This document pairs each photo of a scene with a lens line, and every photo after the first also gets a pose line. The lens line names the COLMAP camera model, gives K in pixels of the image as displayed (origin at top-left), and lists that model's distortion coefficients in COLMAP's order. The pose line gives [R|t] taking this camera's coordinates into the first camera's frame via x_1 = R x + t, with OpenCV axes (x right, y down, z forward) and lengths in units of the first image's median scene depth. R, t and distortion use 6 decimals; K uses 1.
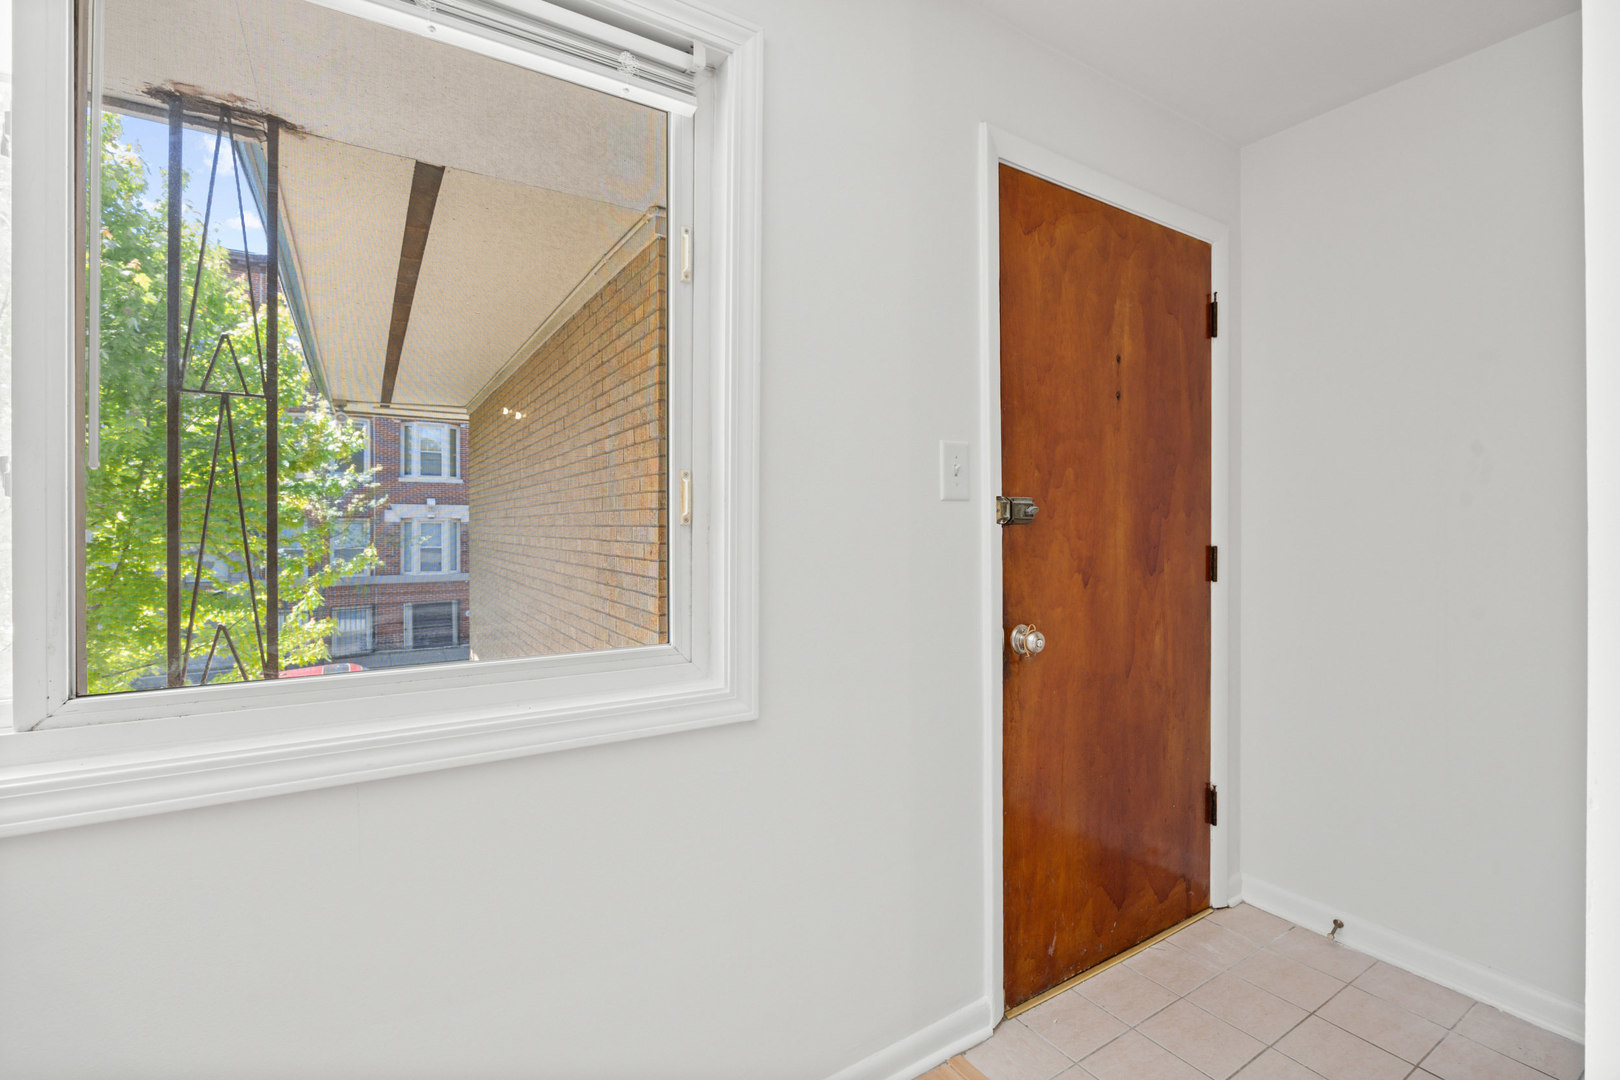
lens RADIAL K [[725.3, 0, 810.7], [0, 725.3, 526.2], [0, 0, 1]] dist [0.000190, 0.000018]
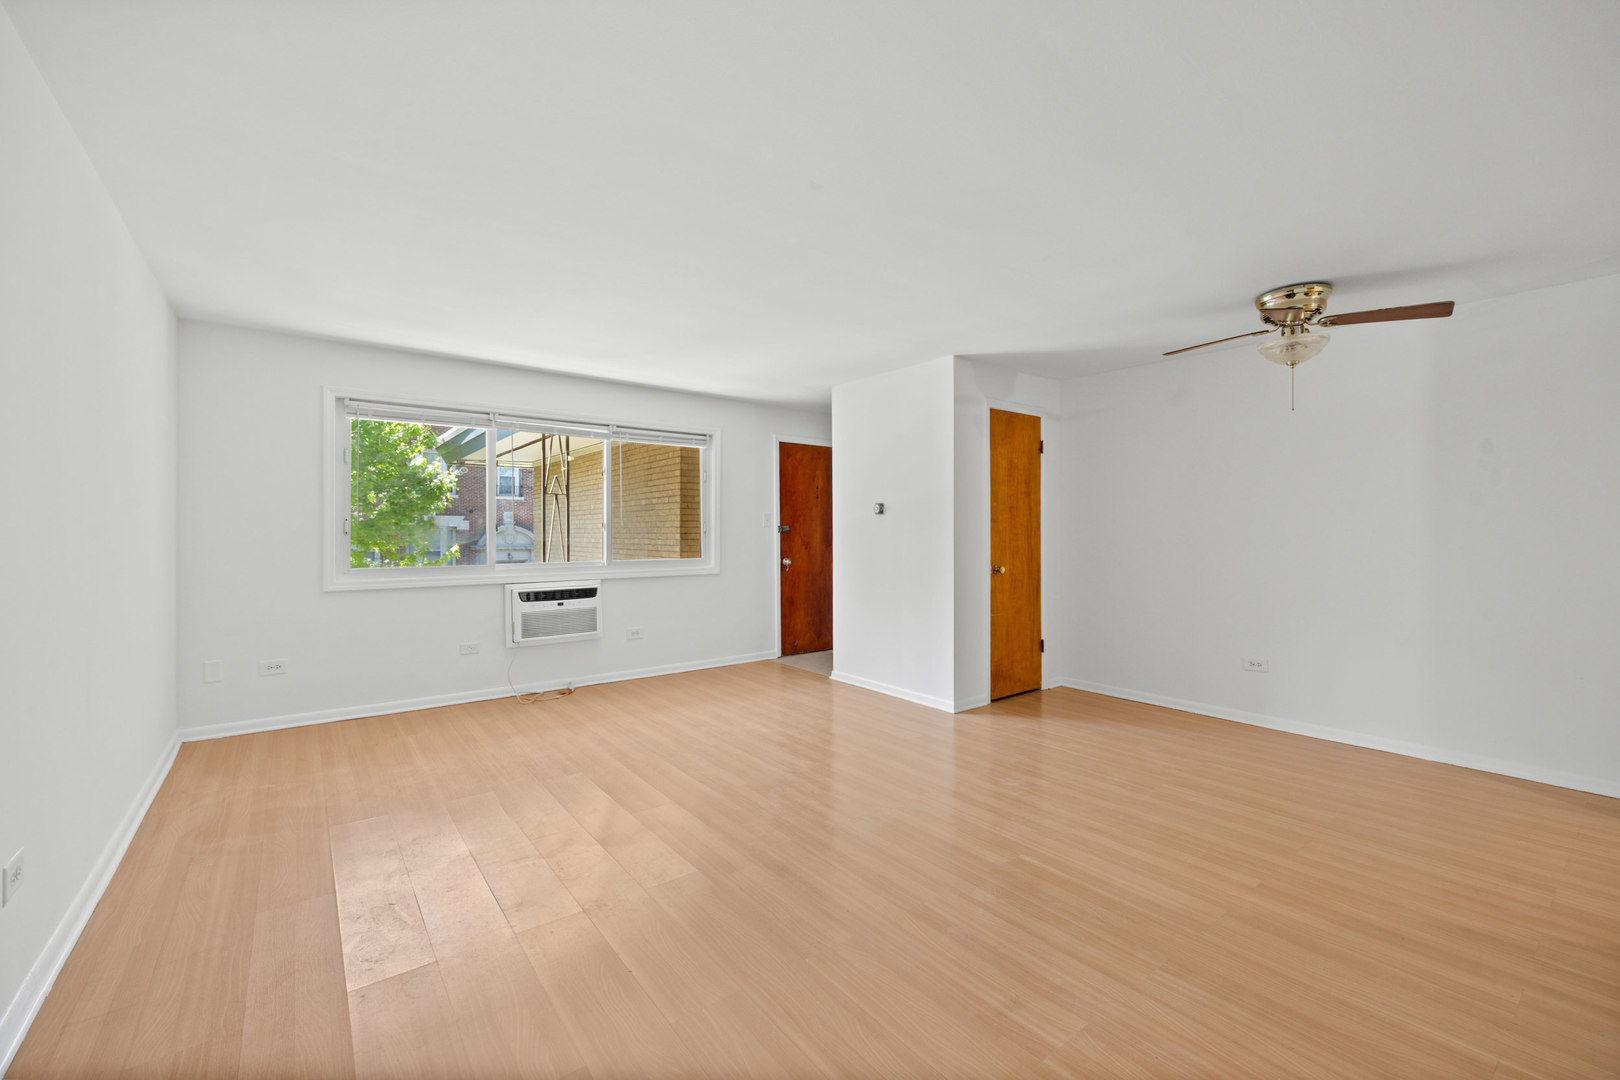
lens RADIAL K [[655.6, 0, 810.0], [0, 655.6, 540.0], [0, 0, 1]] dist [0.000902, 0.000412]
pose [[0.995280, -0.002078, 0.097018, 0.075048], [0.000924, 0.999928, 0.011943, -0.005738], [-0.097036, -0.011797, 0.995211, -2.528545]]
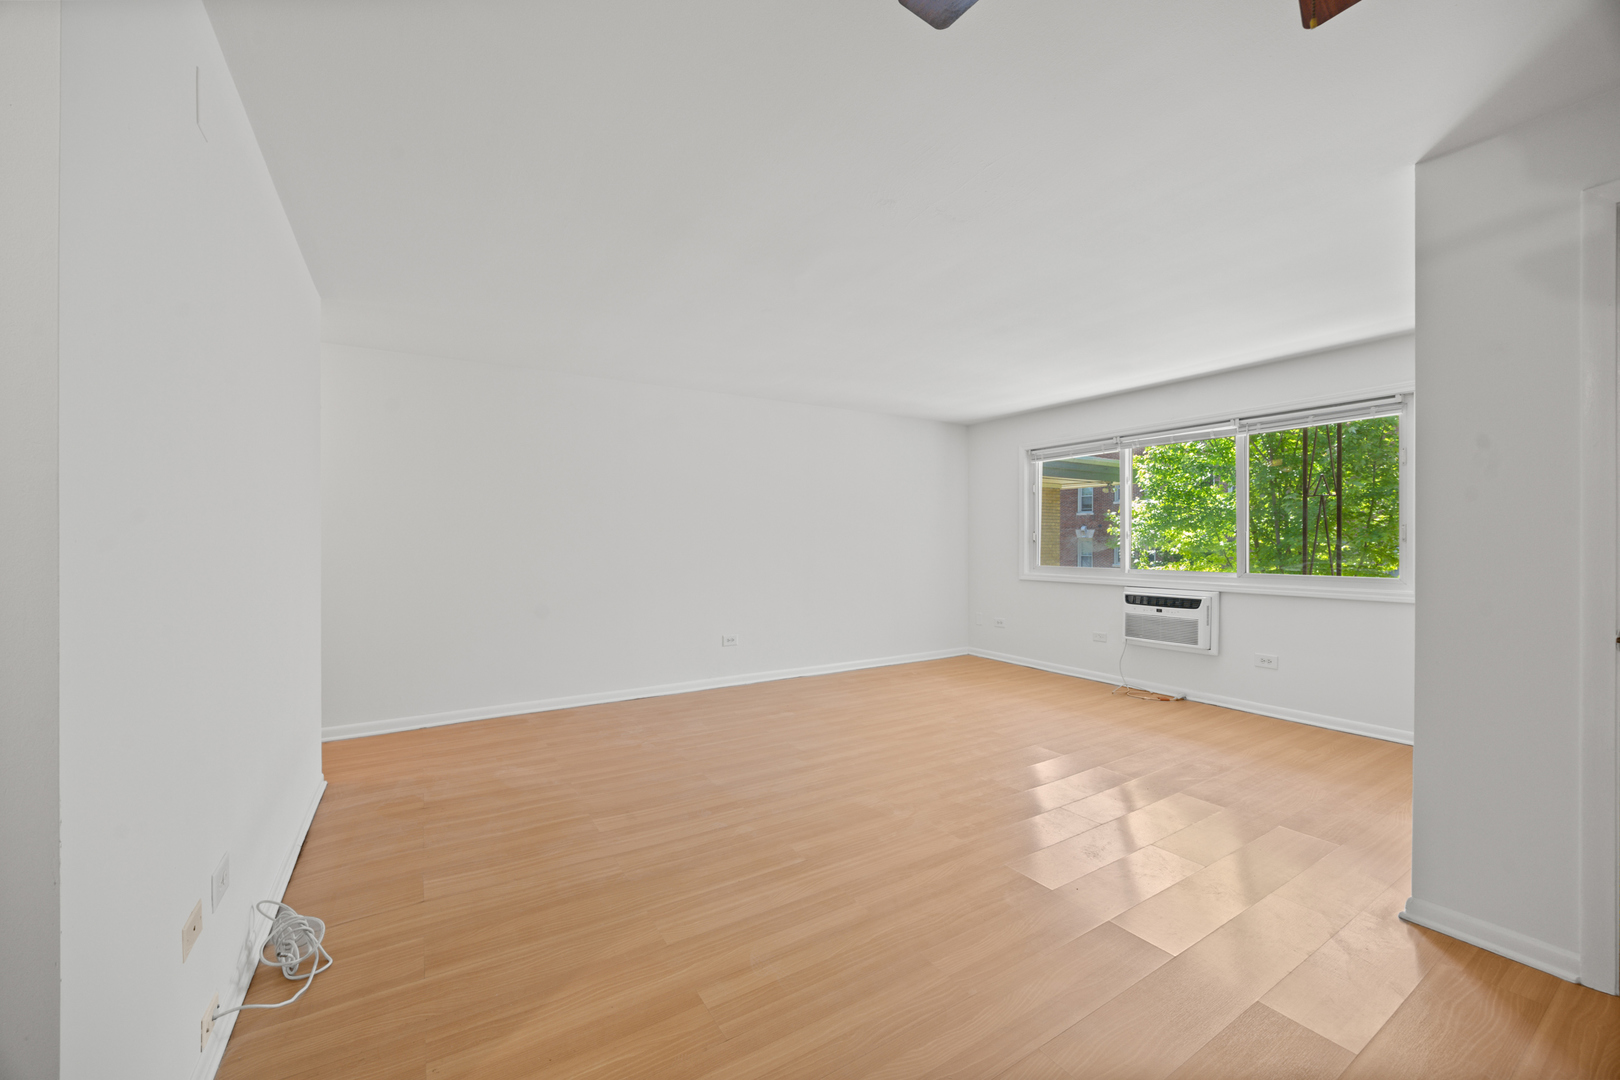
lens RADIAL K [[619.6, 0, 803.6], [0, 619.6, 545.4], [0, 0, 1]] dist [0.000025, -0.000026]
pose [[0.000017, 0.005990, -0.999982, 1.933889], [0.003544, 0.999976, 0.005990, -0.005866], [0.999994, -0.003544, -0.000005, -1.232821]]
